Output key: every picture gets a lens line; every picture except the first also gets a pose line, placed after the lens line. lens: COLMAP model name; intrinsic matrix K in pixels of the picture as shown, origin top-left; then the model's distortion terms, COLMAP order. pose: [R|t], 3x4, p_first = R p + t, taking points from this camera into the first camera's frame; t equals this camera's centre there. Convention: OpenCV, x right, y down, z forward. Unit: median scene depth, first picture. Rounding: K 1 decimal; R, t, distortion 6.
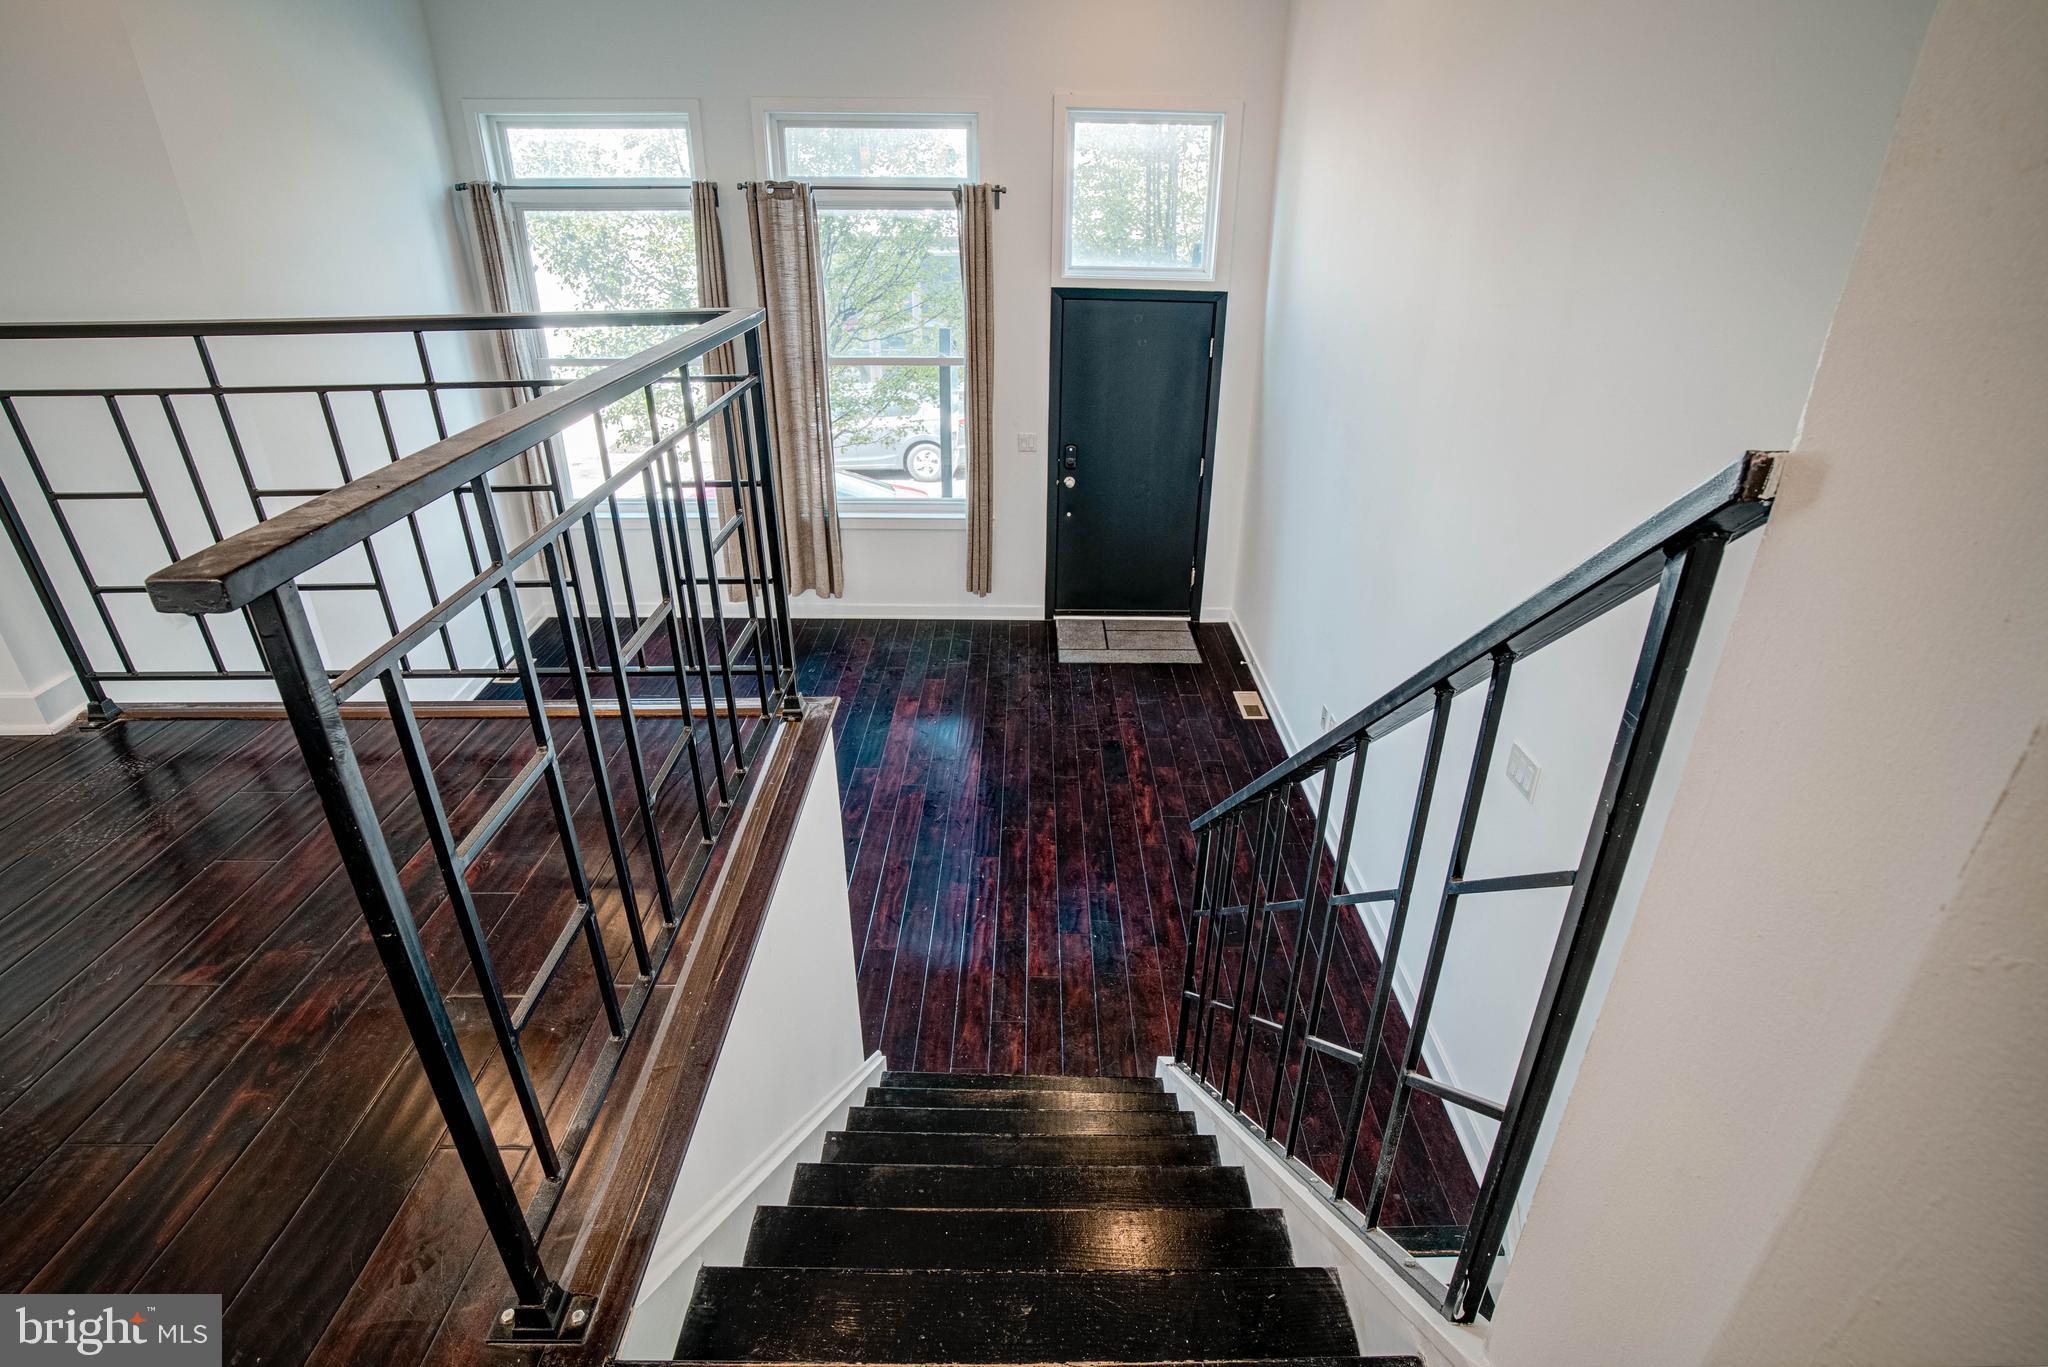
lens RADIAL K [[1010.2, 0, 1036.5], [0, 1010.2, 695.4], [0, 0, 1]] dist [-0.069609, 0.028405]
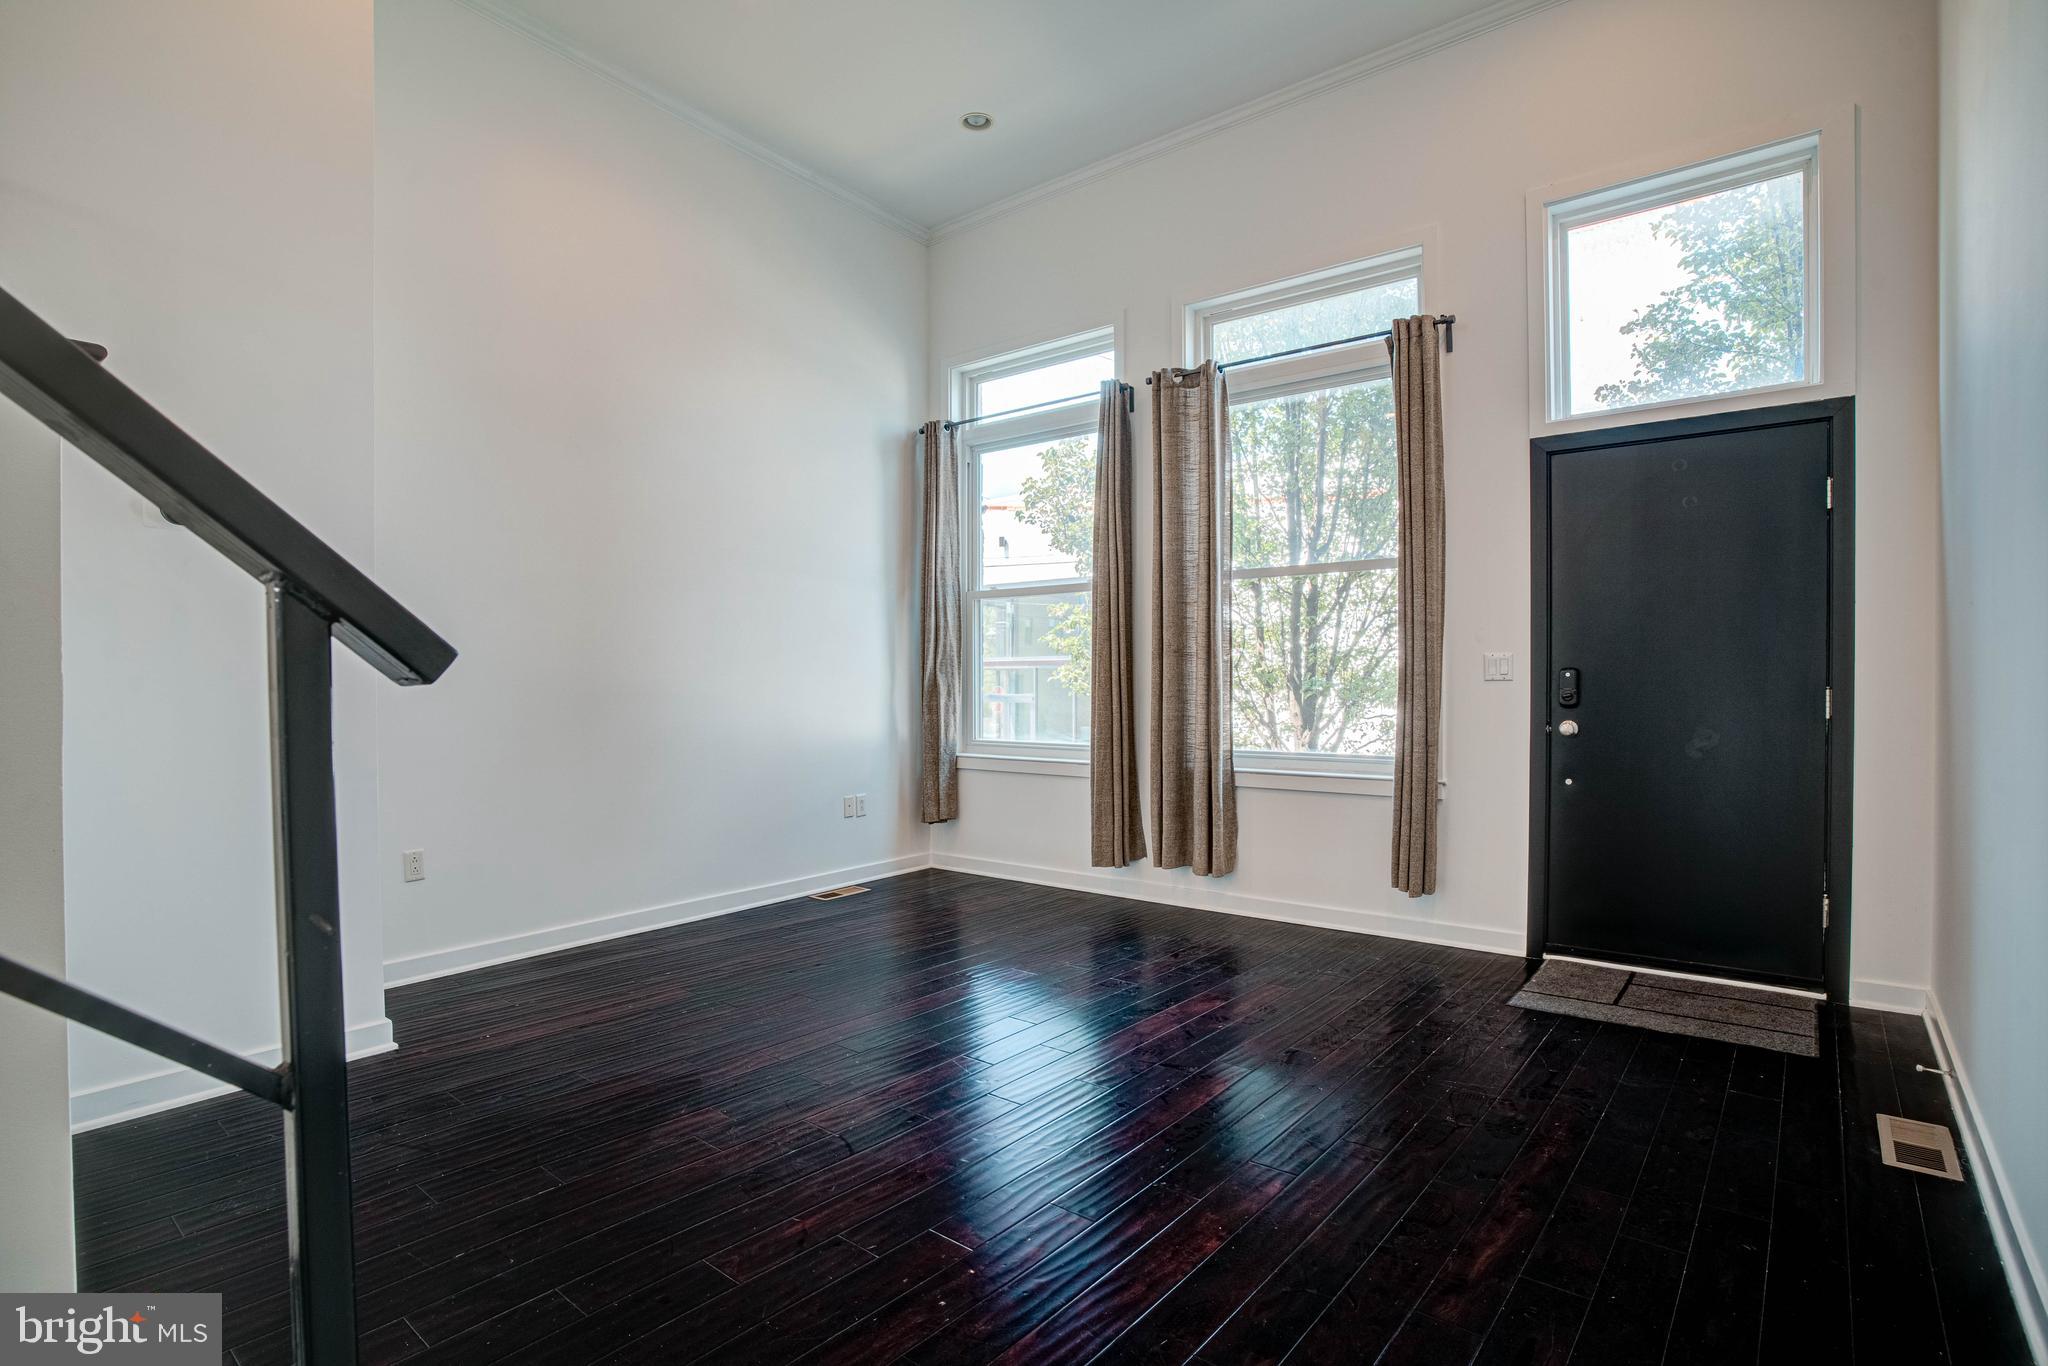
lens RADIAL K [[990.0, 0, 1020.2], [0, 990.0, 703.5], [0, 0, 1]] dist [-0.080589, 0.038459]
pose [[0.766917, -0.001055, -0.641745, 0.165305], [-0.276197, 0.902103, -0.331551, 0.071898], [0.579270, 0.431520, 0.691547, 0.392634]]
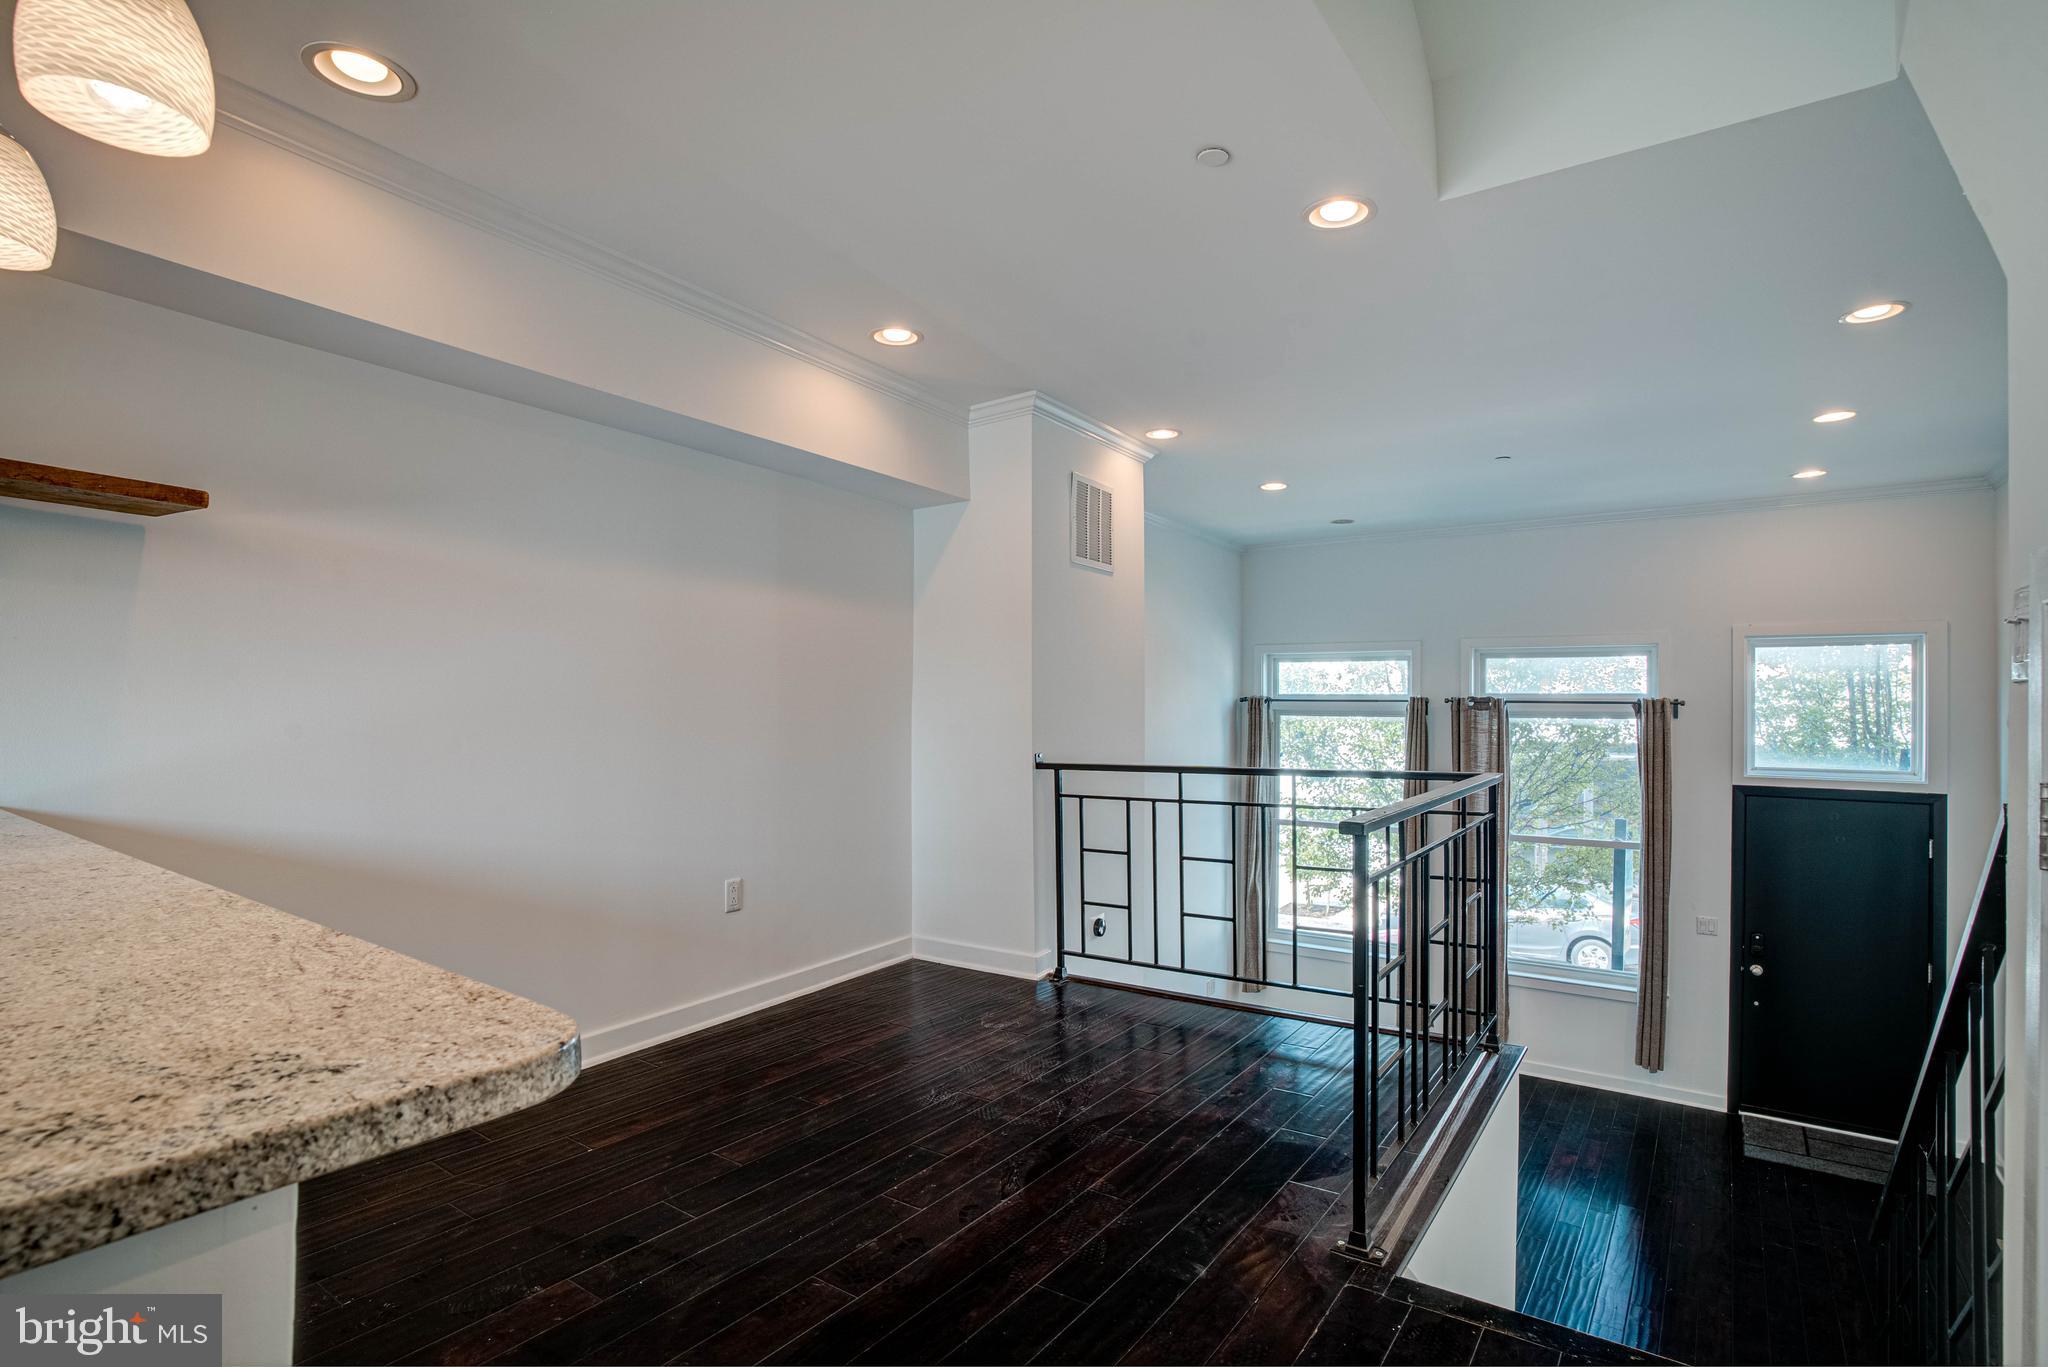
lens RADIAL K [[1008.3, 0, 1025.7], [0, 1008.3, 697.4], [0, 0, 1]] dist [-0.083993, 0.041813]
pose [[0.809559, -0.012245, -0.586911, 0.015349], [-0.257818, 0.890786, -0.374207, 0.097944], [0.527394, 0.454259, 0.717986, -0.201028]]
